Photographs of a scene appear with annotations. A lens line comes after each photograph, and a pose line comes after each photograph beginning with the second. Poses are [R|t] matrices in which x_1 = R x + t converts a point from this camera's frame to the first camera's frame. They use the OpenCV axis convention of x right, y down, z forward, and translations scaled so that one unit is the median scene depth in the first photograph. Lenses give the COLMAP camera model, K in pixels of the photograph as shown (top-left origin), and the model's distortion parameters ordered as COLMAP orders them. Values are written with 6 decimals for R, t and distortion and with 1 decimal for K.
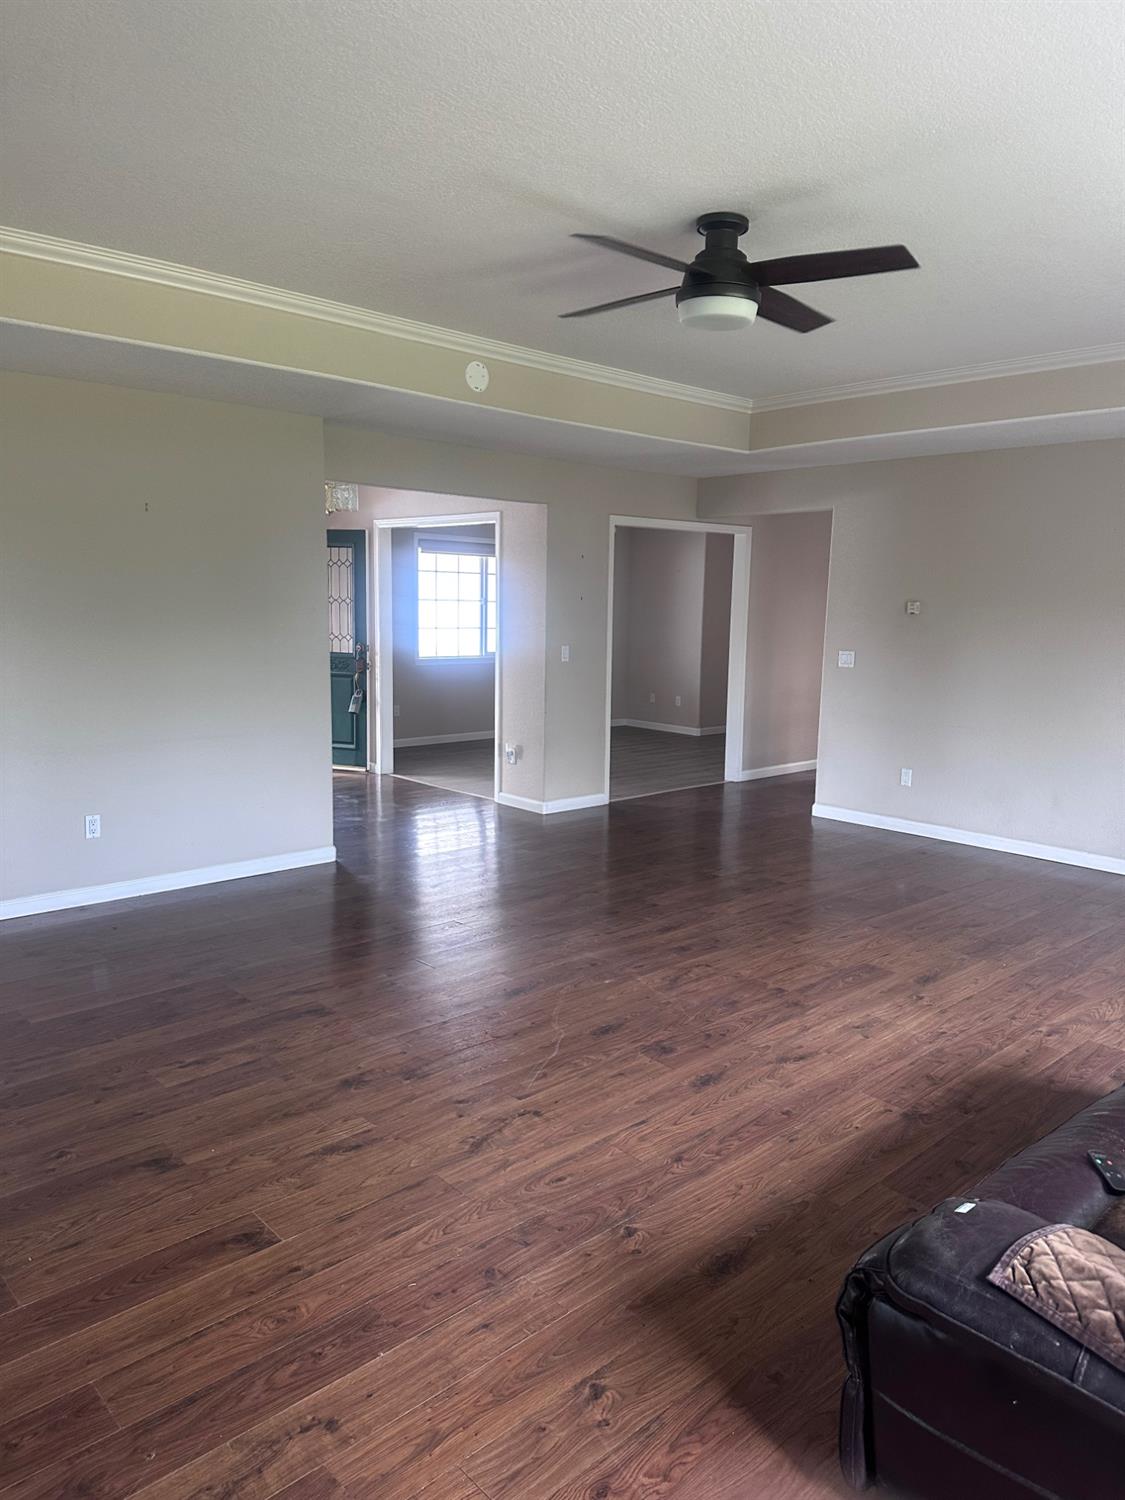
lens RADIAL K [[1061.0, 0, 560.8], [0, 1061.0, 720.1], [0, 0, 1]] dist [0.188524, -0.396756]
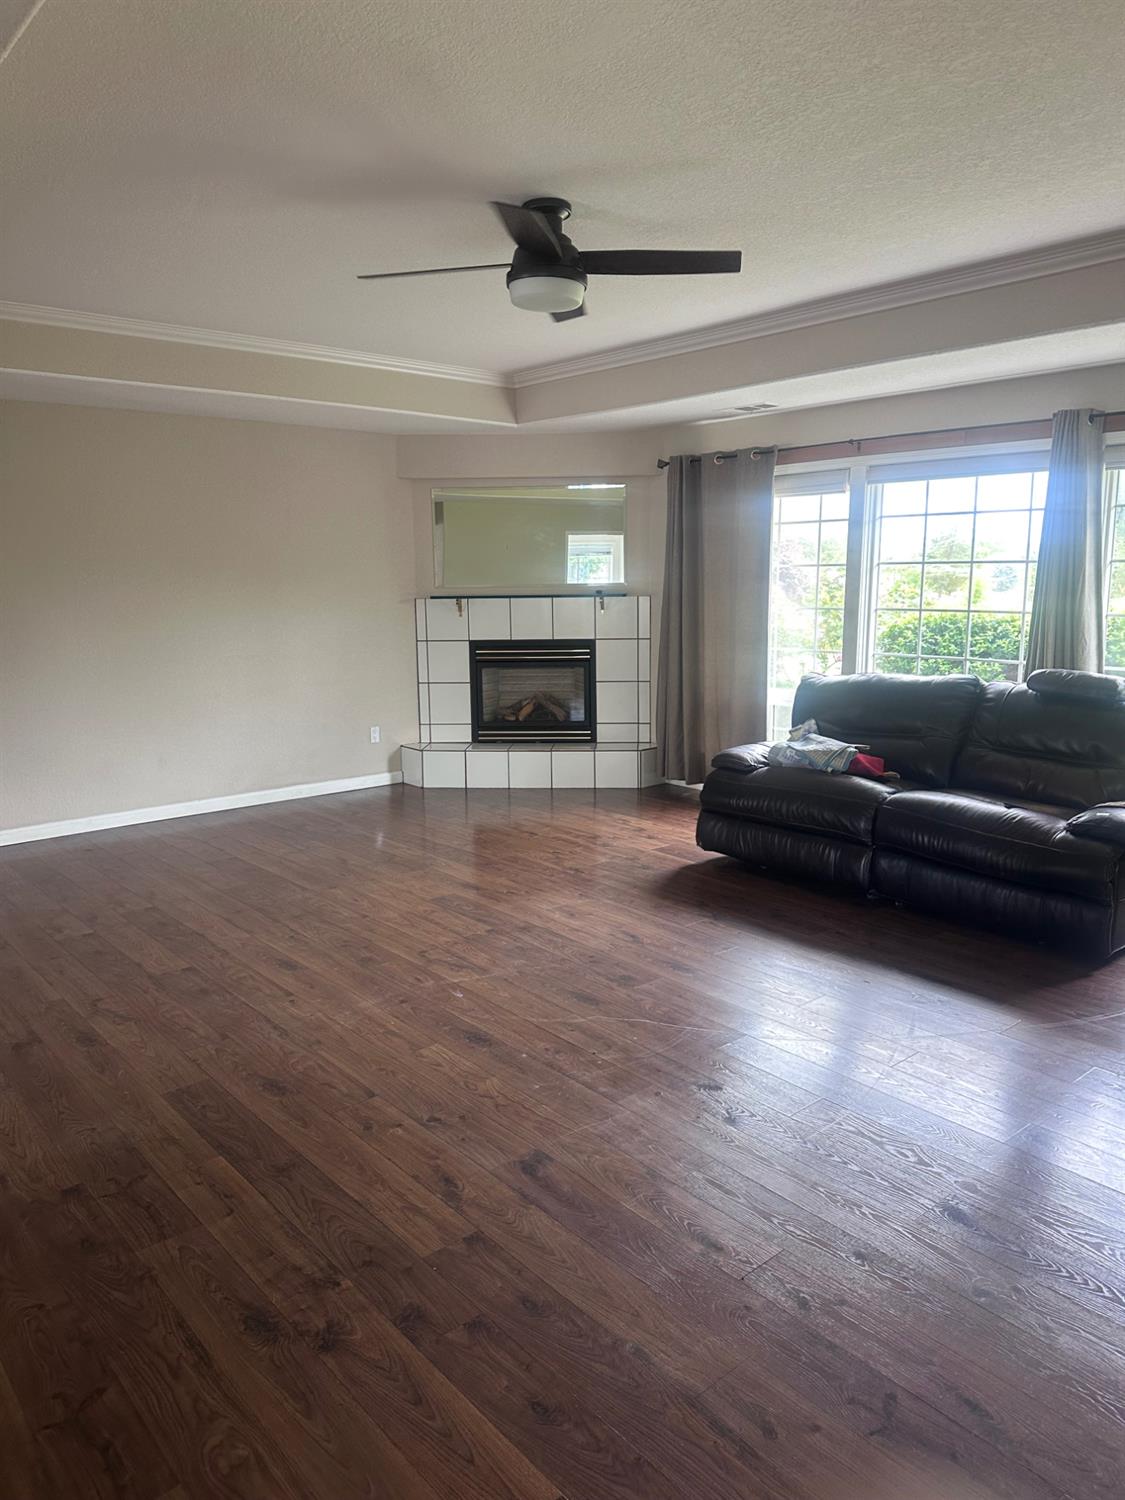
lens RADIAL K [[1030.1, 0, 567.2], [0, 1030.1, 777.7], [0, 0, 1]] dist [0.007142, -0.001840]
pose [[0.026118, -0.218209, 0.975553, -0.780748], [0.127268, 0.968670, 0.213262, -0.114076], [-0.991524, 0.118587, 0.053070, 0.846229]]
